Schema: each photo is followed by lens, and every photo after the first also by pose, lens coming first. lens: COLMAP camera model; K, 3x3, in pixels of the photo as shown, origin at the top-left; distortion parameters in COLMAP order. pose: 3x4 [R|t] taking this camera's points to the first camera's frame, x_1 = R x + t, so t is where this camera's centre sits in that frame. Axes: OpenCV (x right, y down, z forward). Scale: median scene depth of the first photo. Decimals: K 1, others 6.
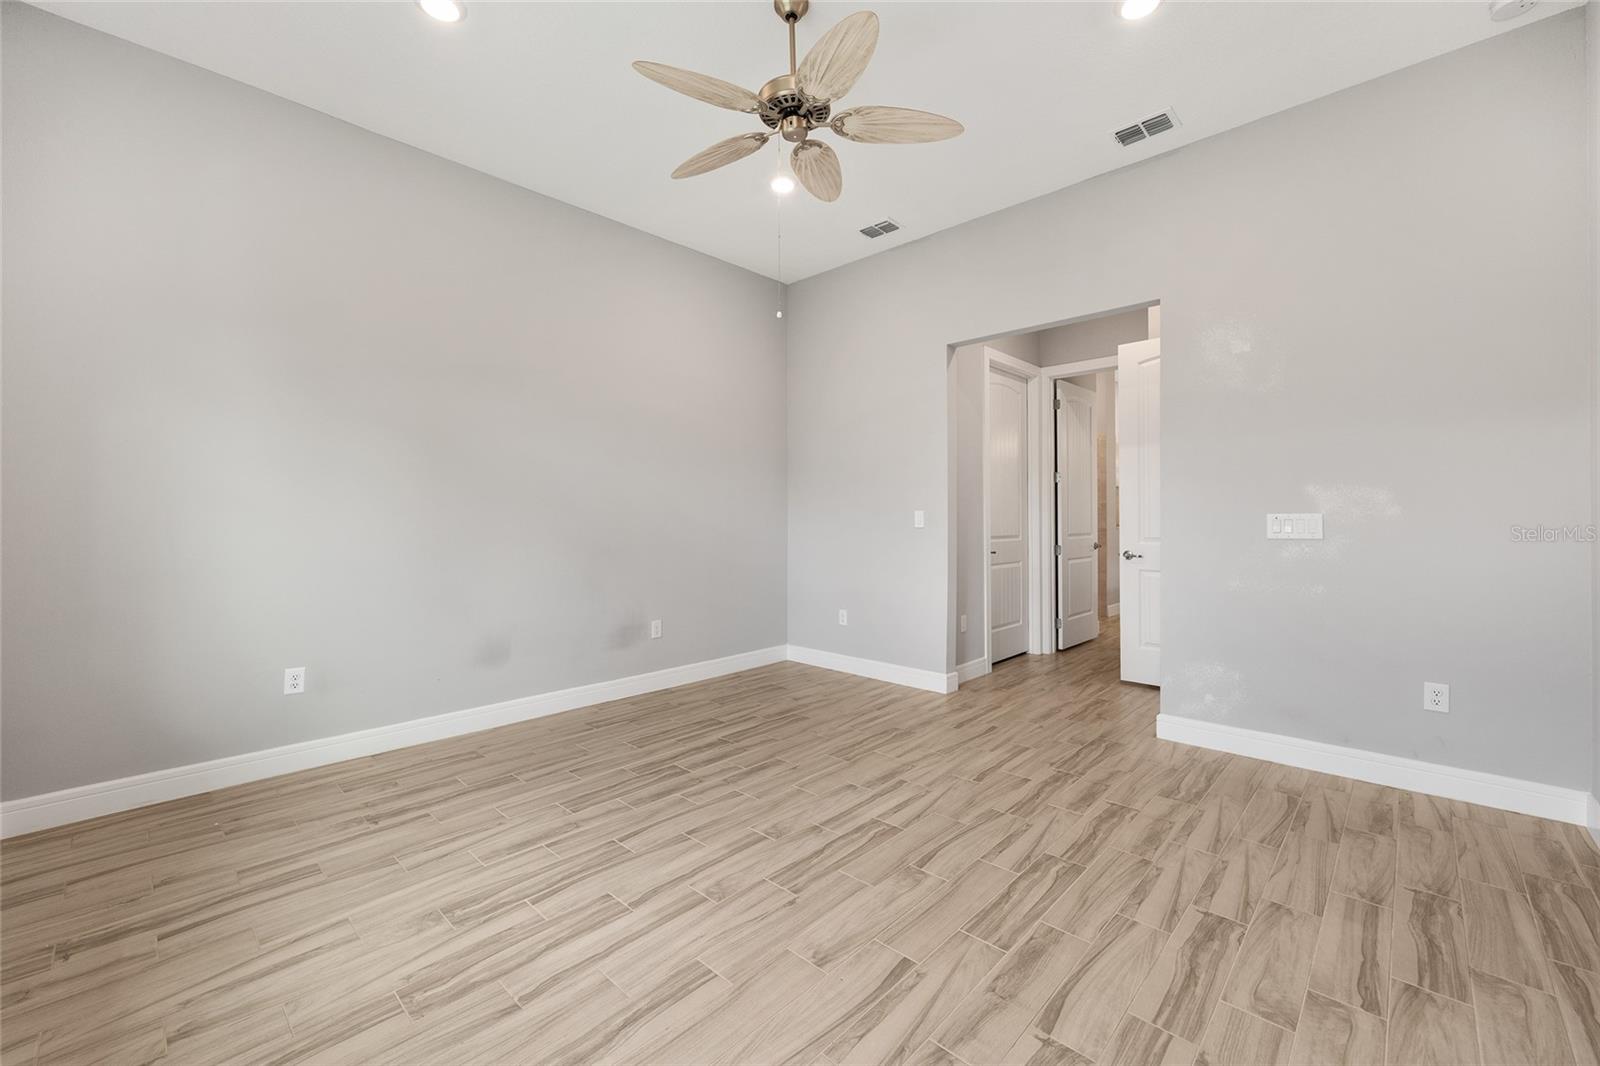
lens RADIAL K [[643.1, 0, 805.2], [0, 643.1, 527.0], [0, 0, 1]] dist [-0.003593, 0.000319]
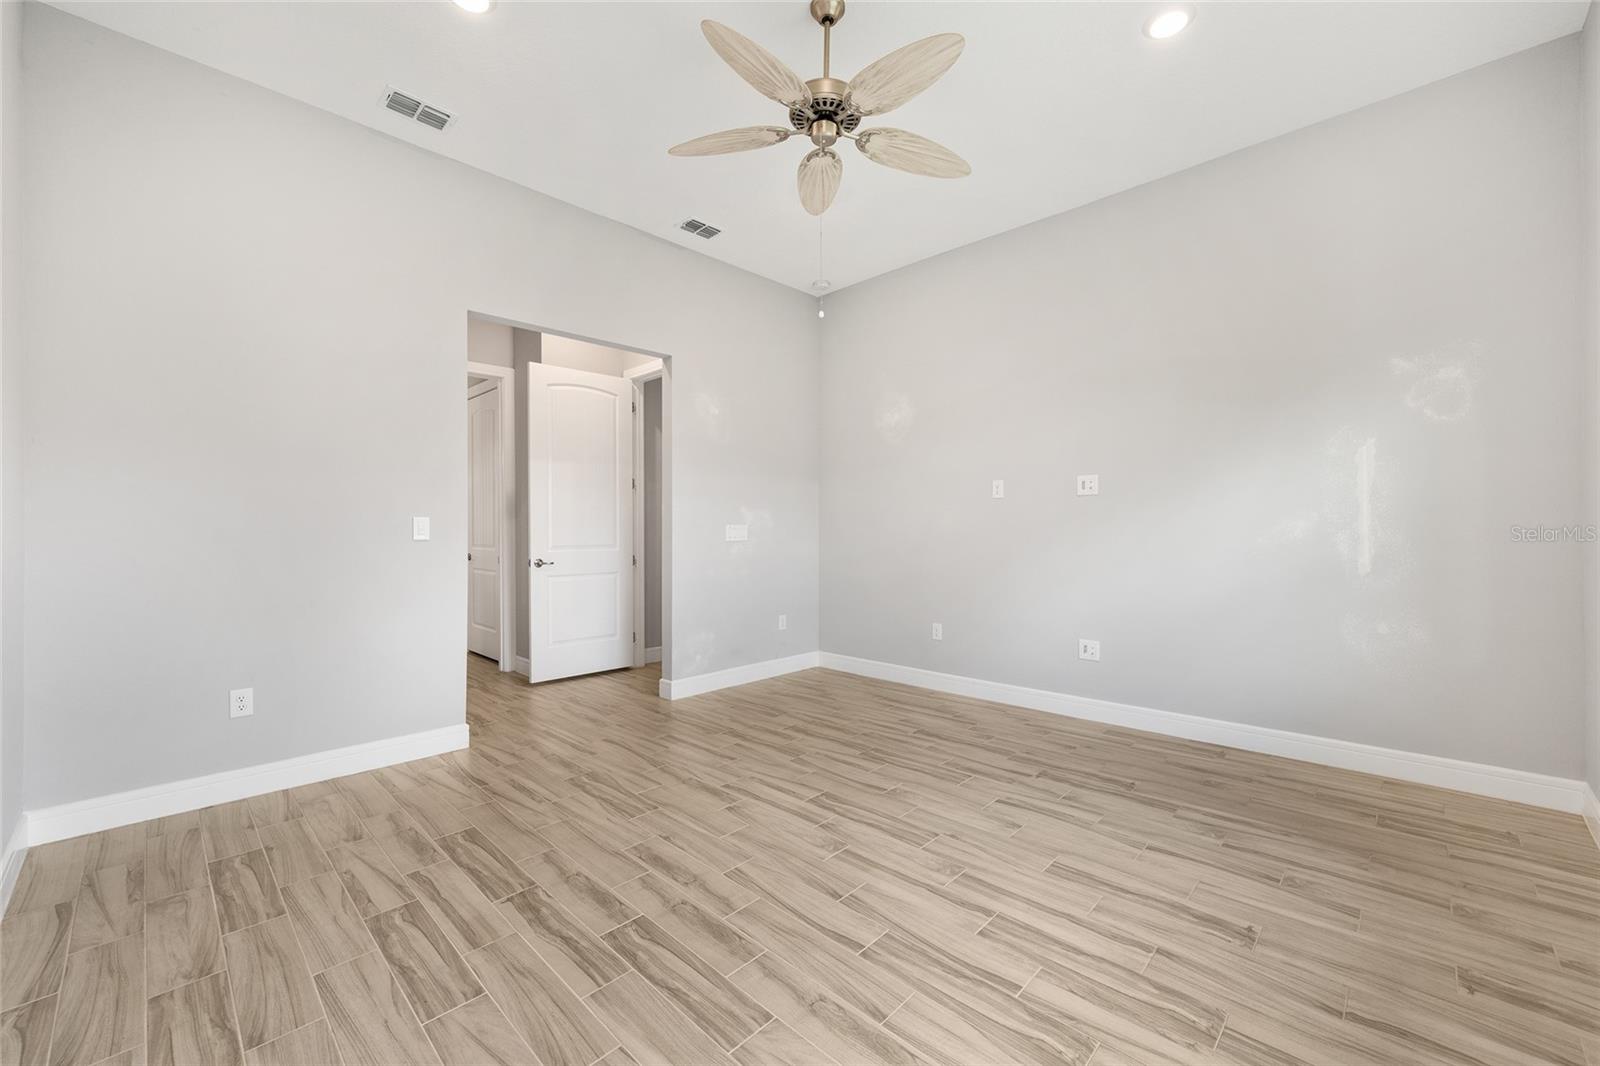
lens RADIAL K [[643.1, 0, 805.2], [0, 643.1, 527.0], [0, 0, 1]] dist [-0.003593, 0.000319]
pose [[0.012667, 0.005714, 0.999903, -1.008020], [0.017334, 0.999832, -0.005933, -0.001081], [-0.999770, 0.017408, 0.012566, 1.010573]]
